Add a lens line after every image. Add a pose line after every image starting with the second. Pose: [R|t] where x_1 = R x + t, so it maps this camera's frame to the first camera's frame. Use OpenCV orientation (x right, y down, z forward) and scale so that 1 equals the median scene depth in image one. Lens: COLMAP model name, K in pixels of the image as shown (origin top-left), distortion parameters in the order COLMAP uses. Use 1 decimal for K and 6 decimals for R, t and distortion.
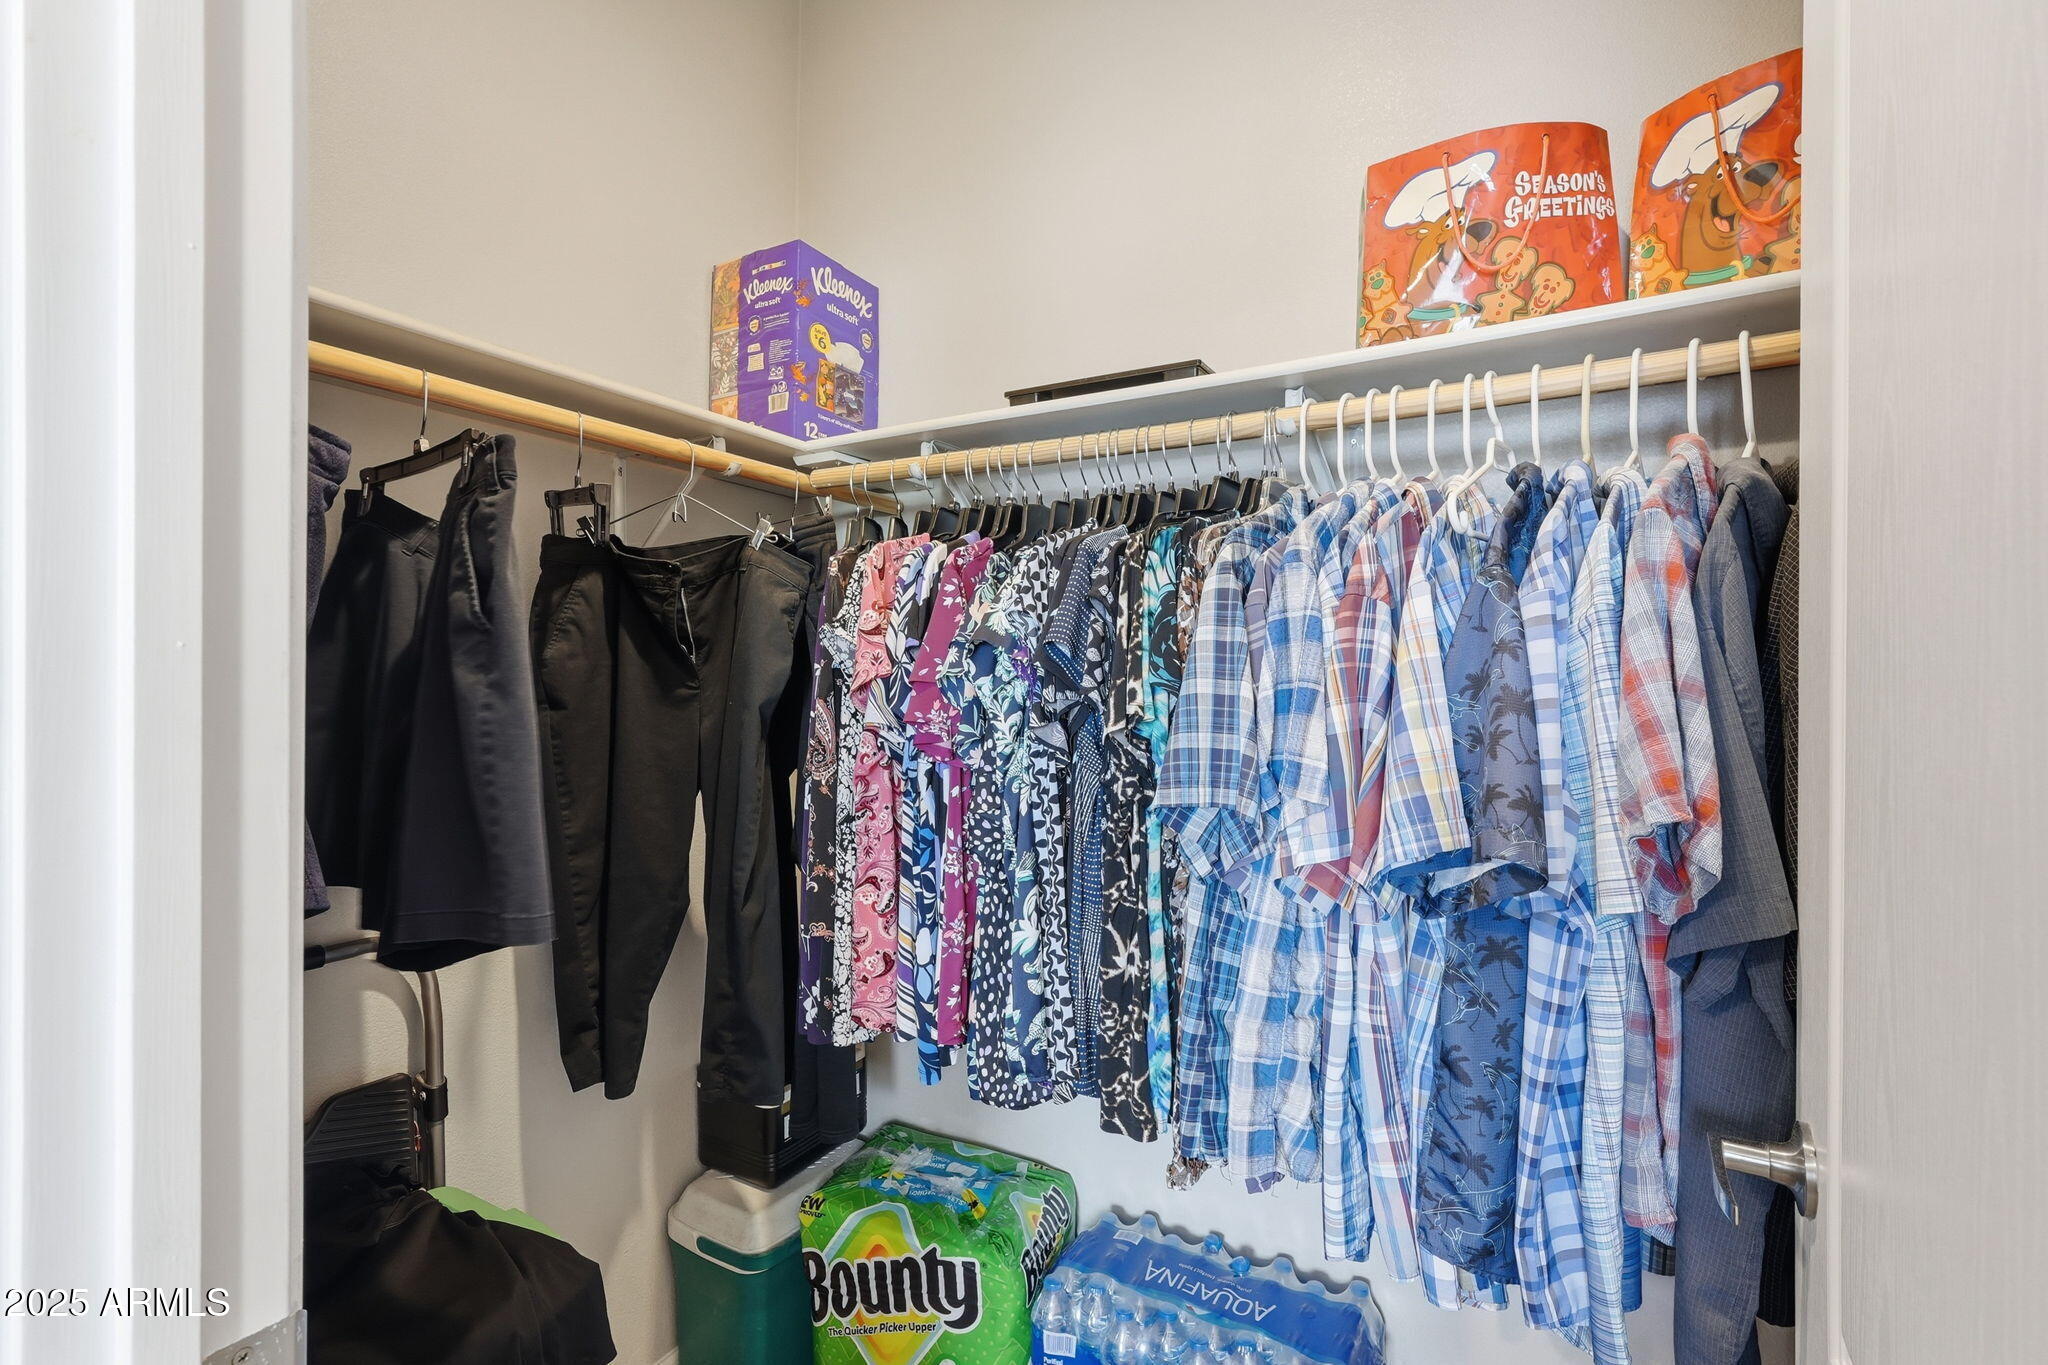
lens RADIAL K [[1040.2, 0, 1021.4], [0, 1040.2, 676.0], [0, 0, 1]] dist [0.001778, 0.000726]
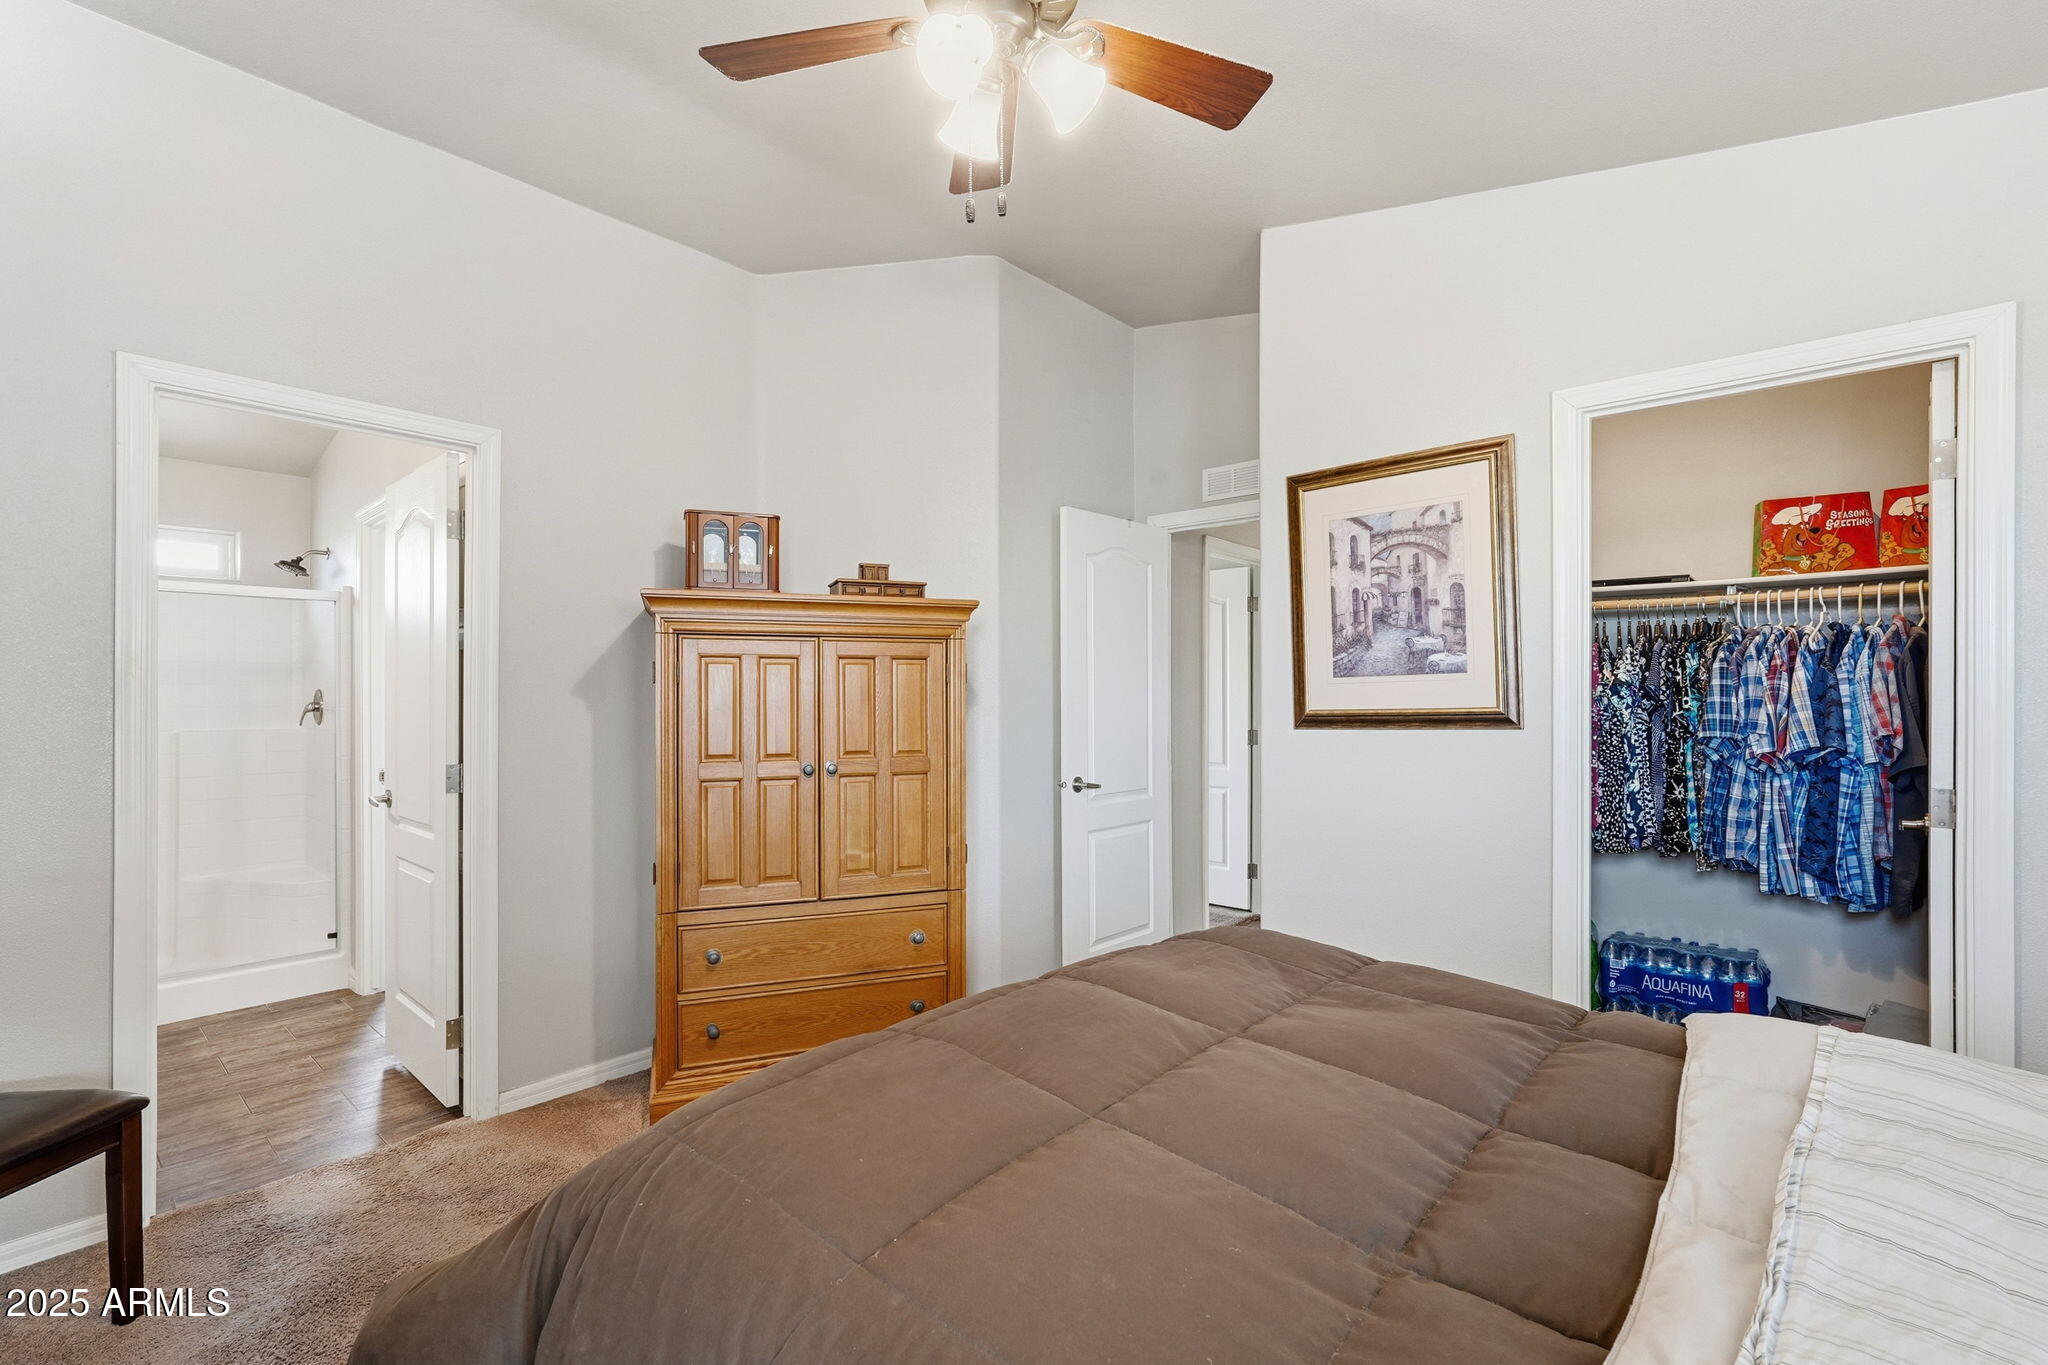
lens RADIAL K [[909.4, 0, 1066.3], [0, 909.4, 692.0], [0, 0, 1]] dist [-0.011288, 0.006267]
pose [[0.972174, -0.004207, -0.234222, -1.109455], [0.003190, 0.999984, -0.004724, -0.004482], [0.234238, 0.003846, 0.972172, -2.142457]]
